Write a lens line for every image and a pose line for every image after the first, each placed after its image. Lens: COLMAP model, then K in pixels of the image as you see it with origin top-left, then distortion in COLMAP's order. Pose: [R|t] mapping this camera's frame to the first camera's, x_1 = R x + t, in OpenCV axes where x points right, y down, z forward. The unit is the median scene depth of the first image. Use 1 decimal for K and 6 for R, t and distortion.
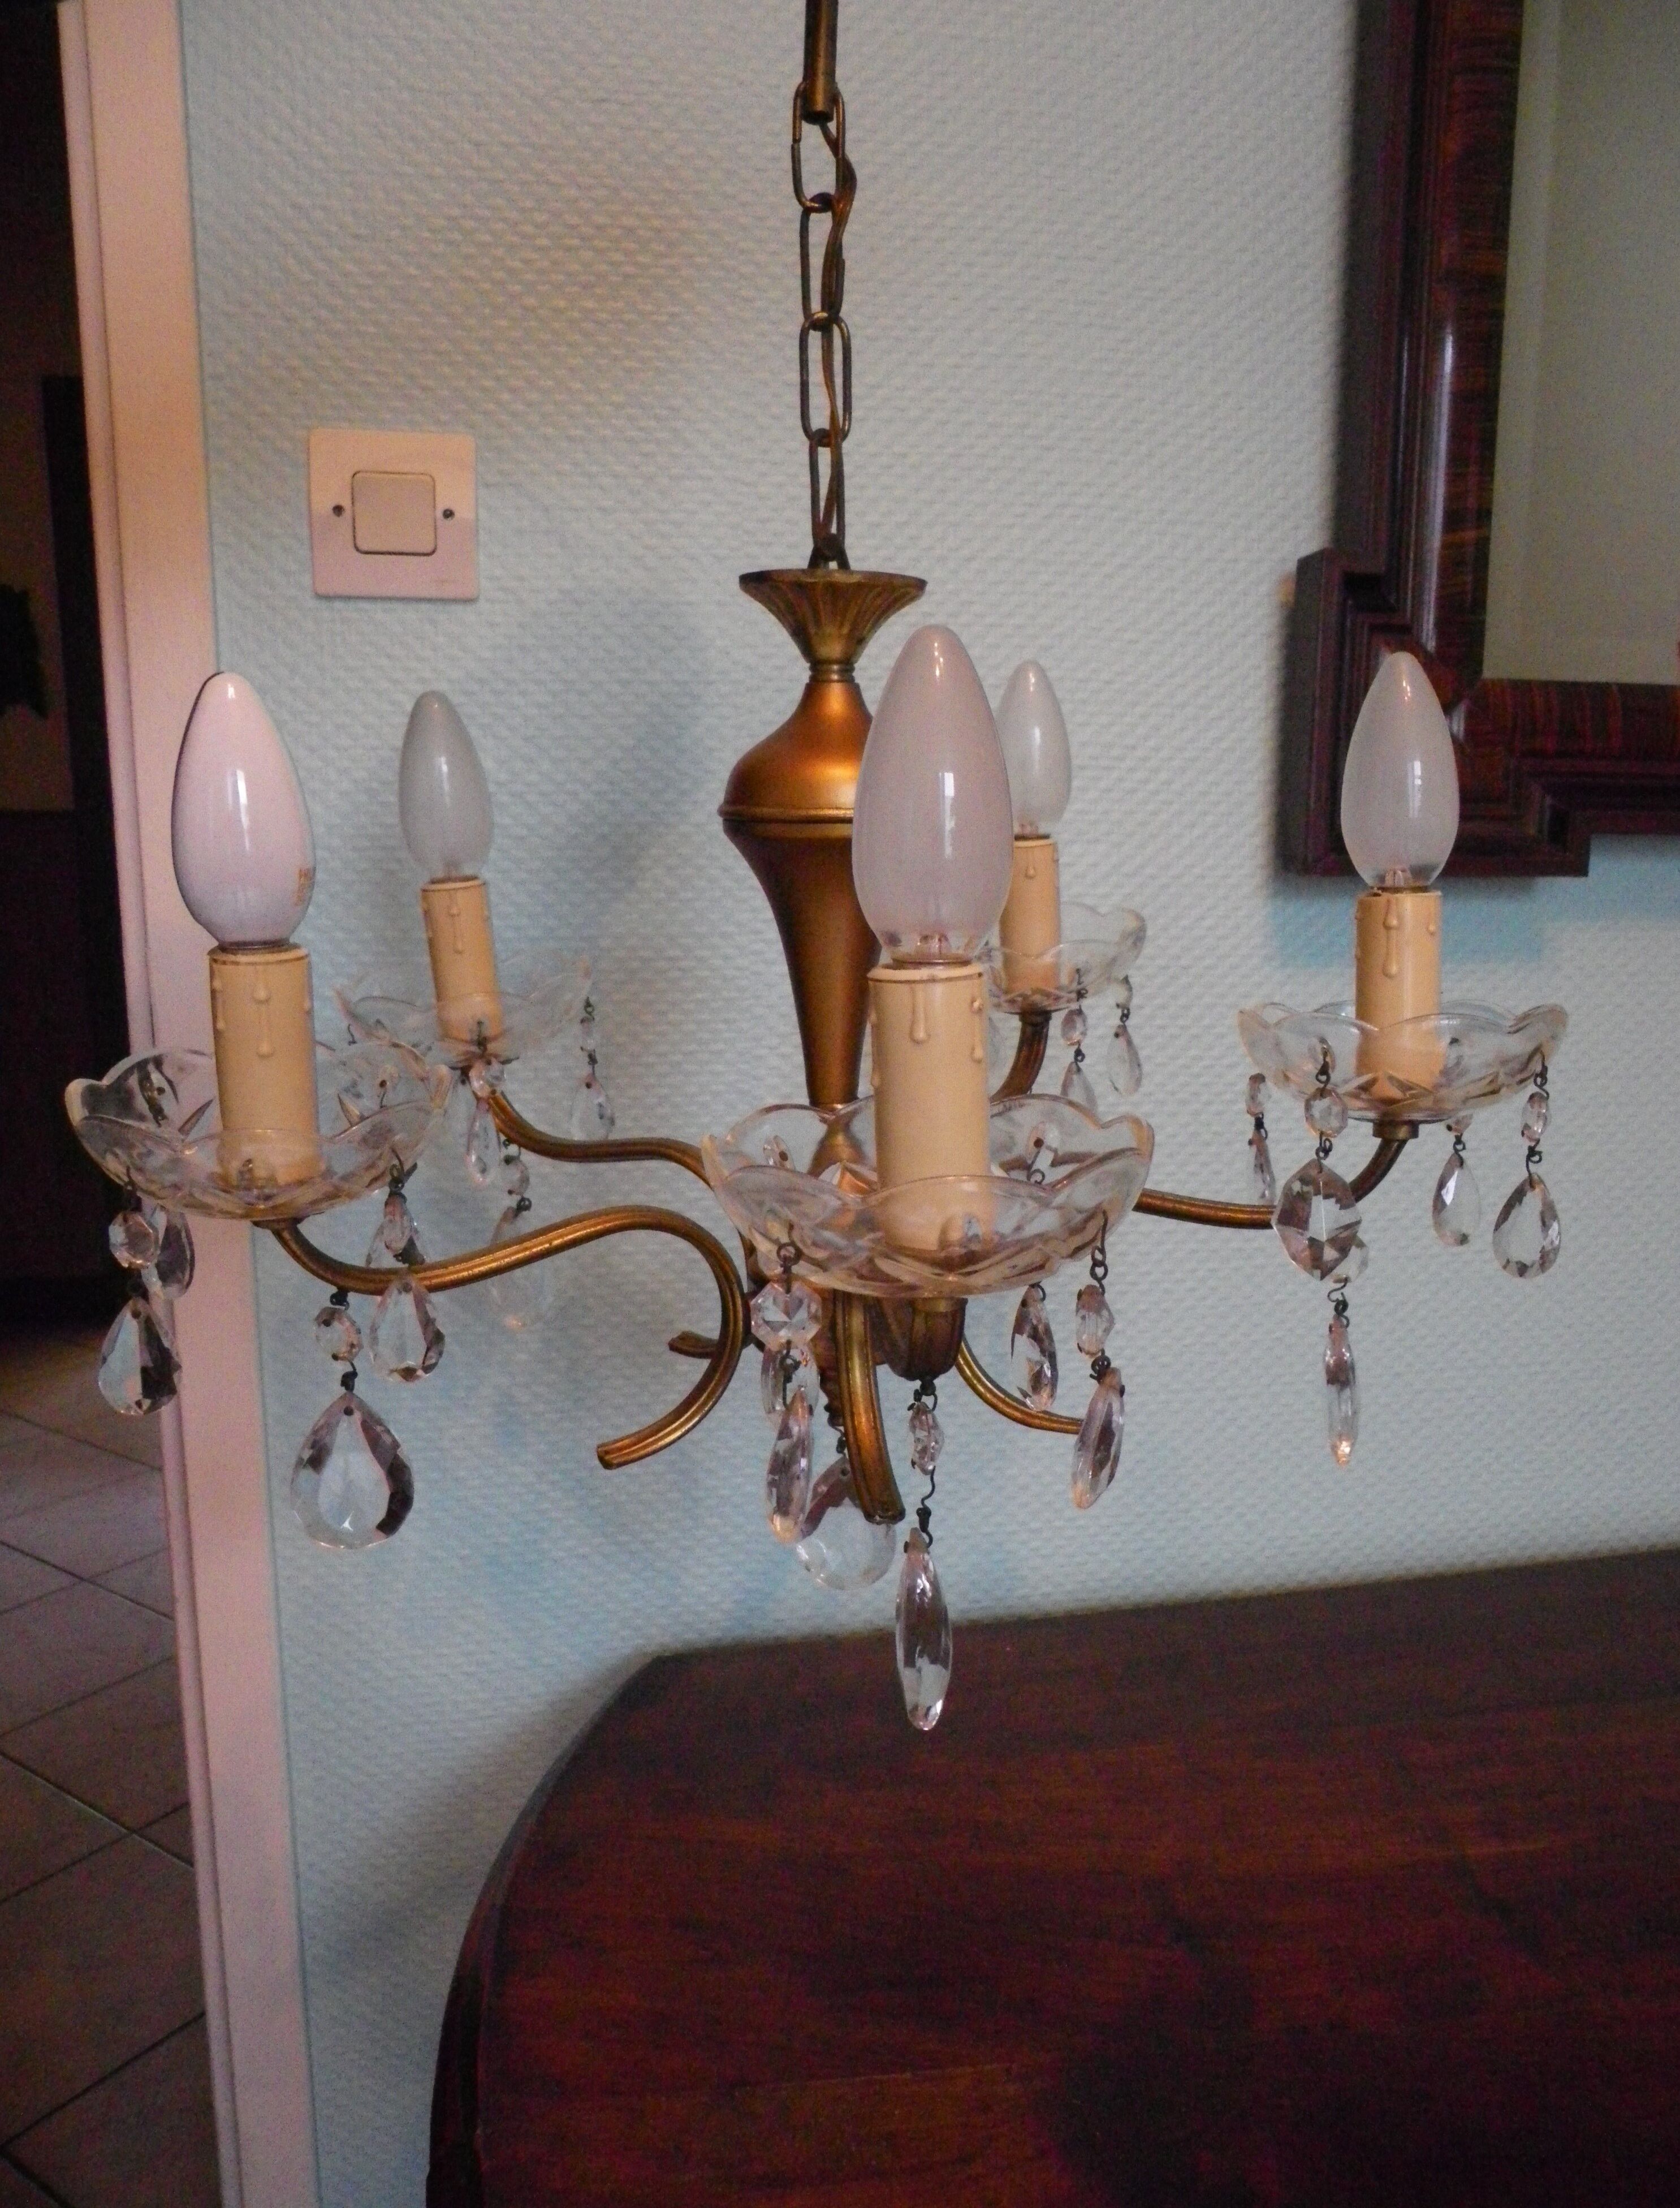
lens RADIAL K [[1687.8, 0, 844.1], [0, 1687.8, 1094.7], [0, 0, 1]] dist [-0.024054, 0.006890]
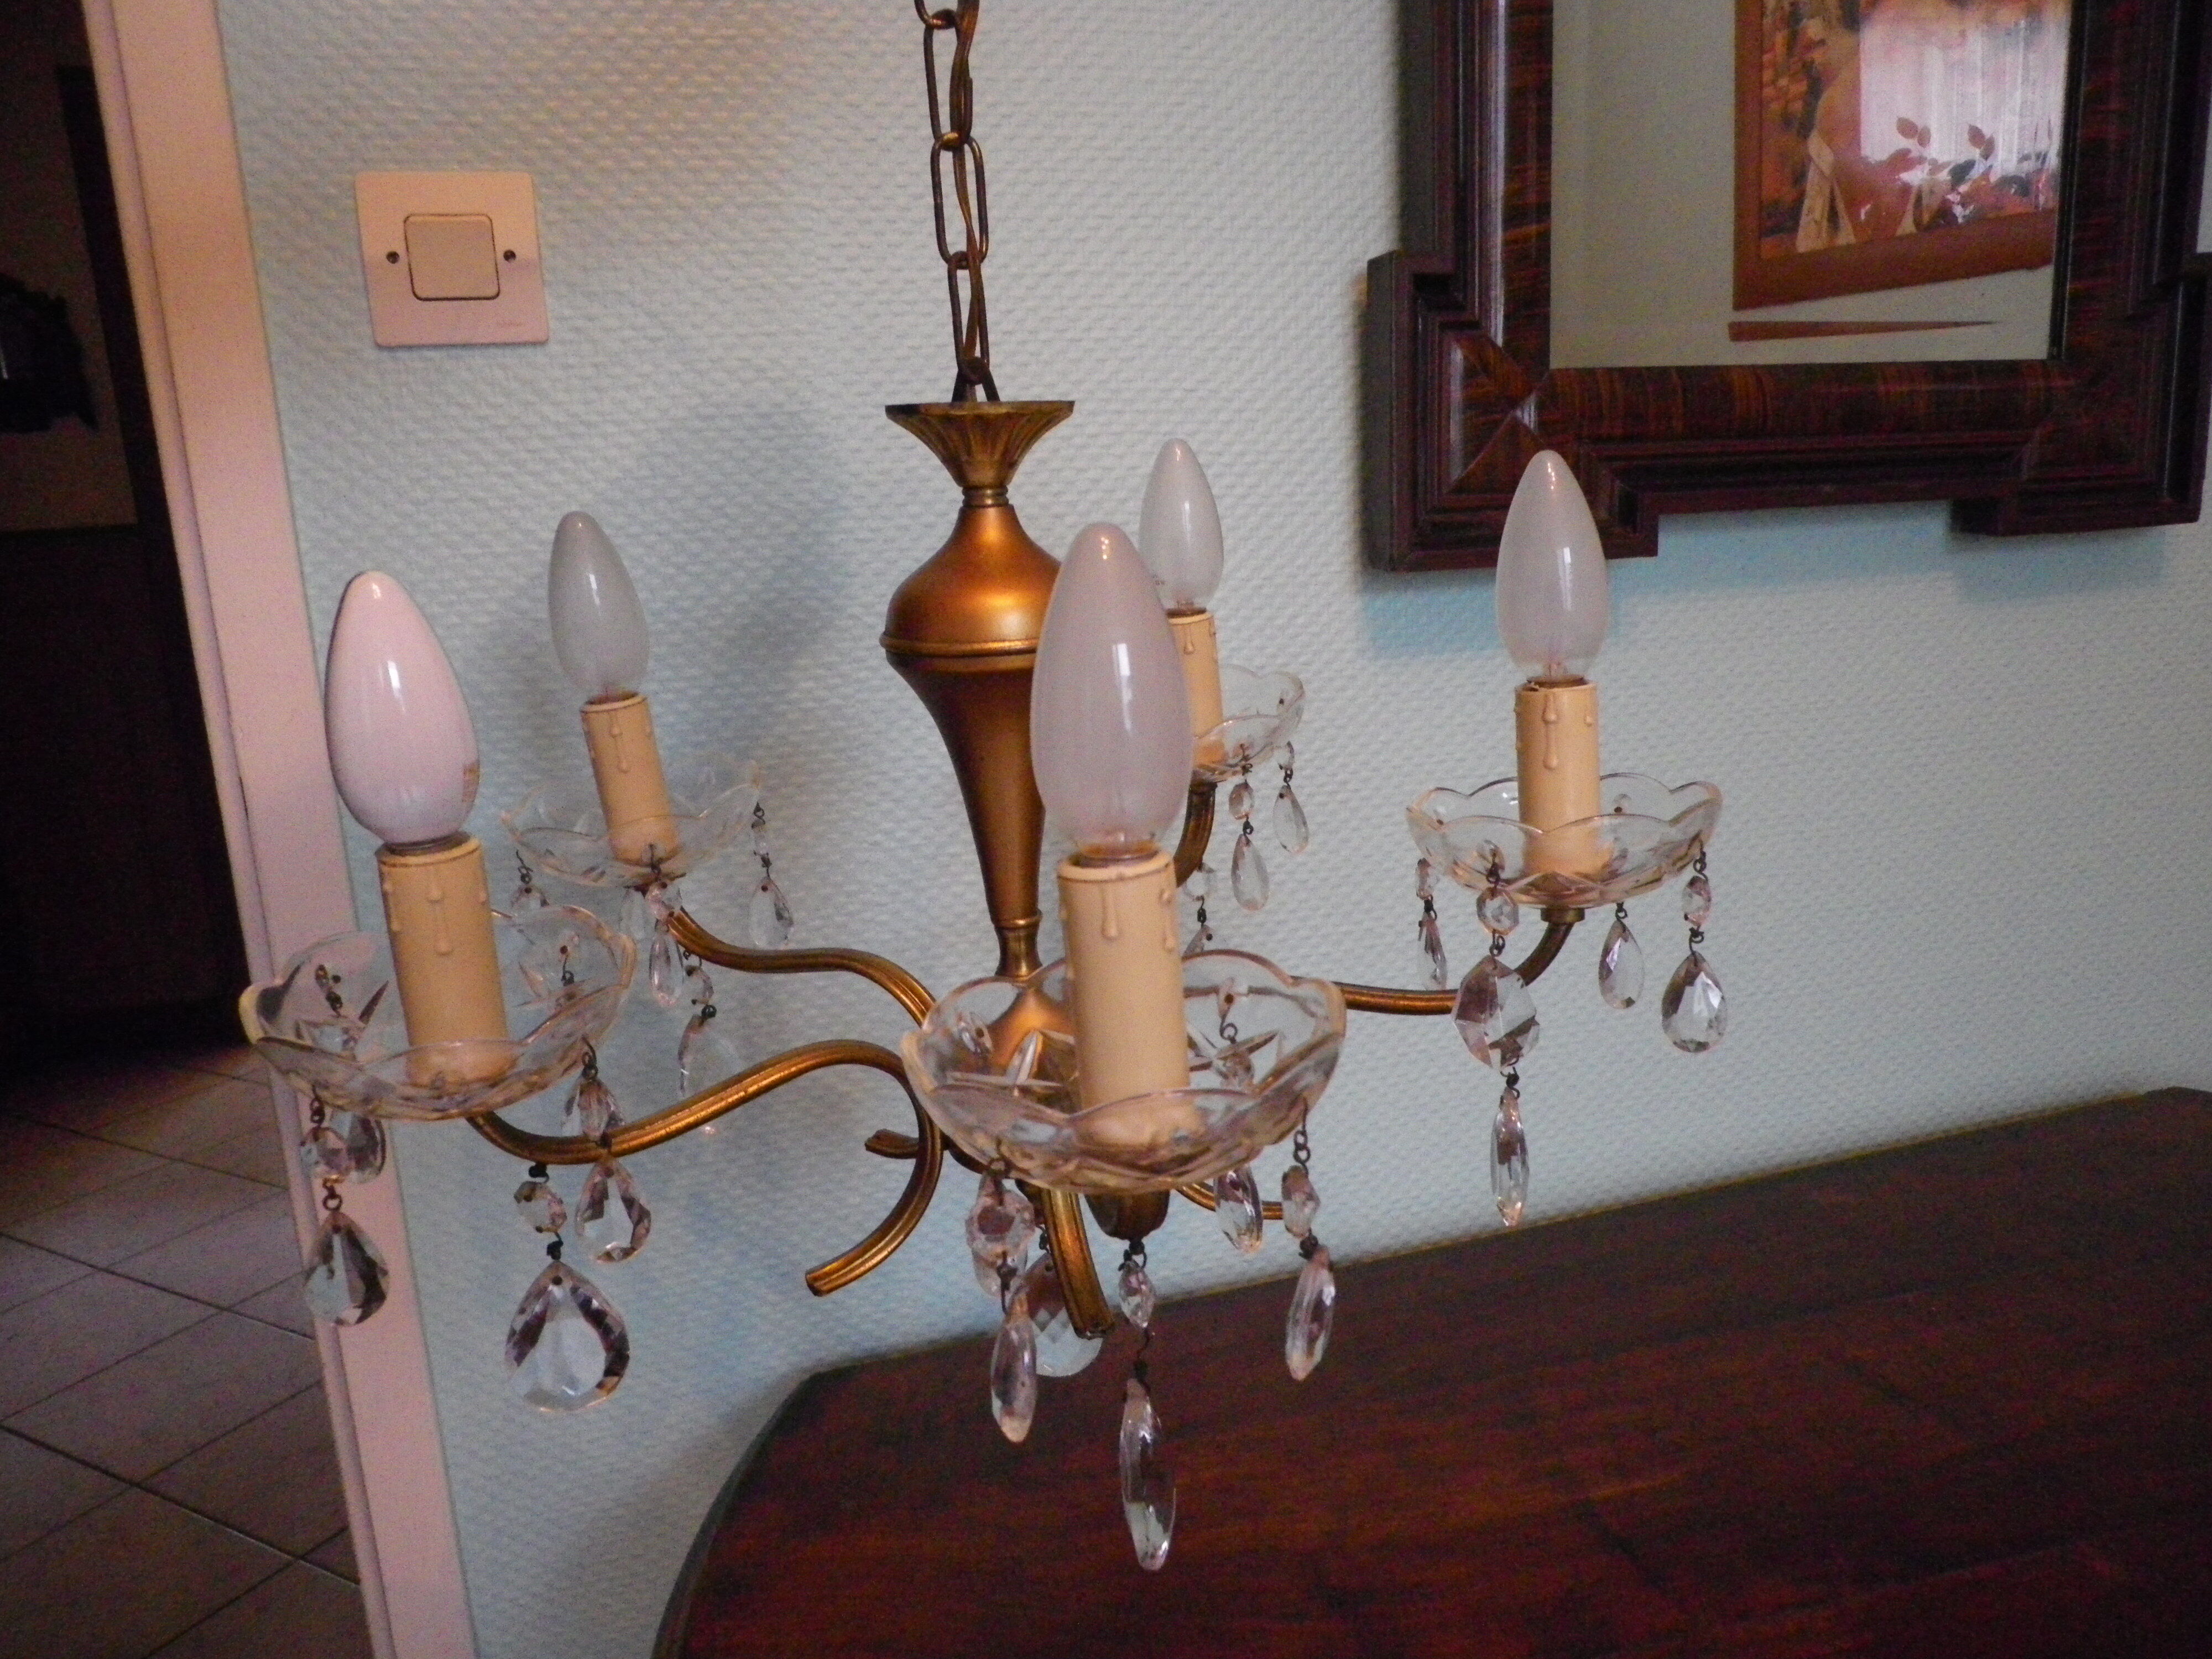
lens RADIAL K [[1649.3, 0, 1105.0], [0, 1649.3, 833.9], [0, 0, 1]] dist [-0.027411, 0.013349]
pose [[0.995771, -0.067560, 0.062257, -0.011465], [0.064204, 0.996451, 0.054428, -0.103182], [-0.065713, -0.050200, 0.996575, 0.015922]]
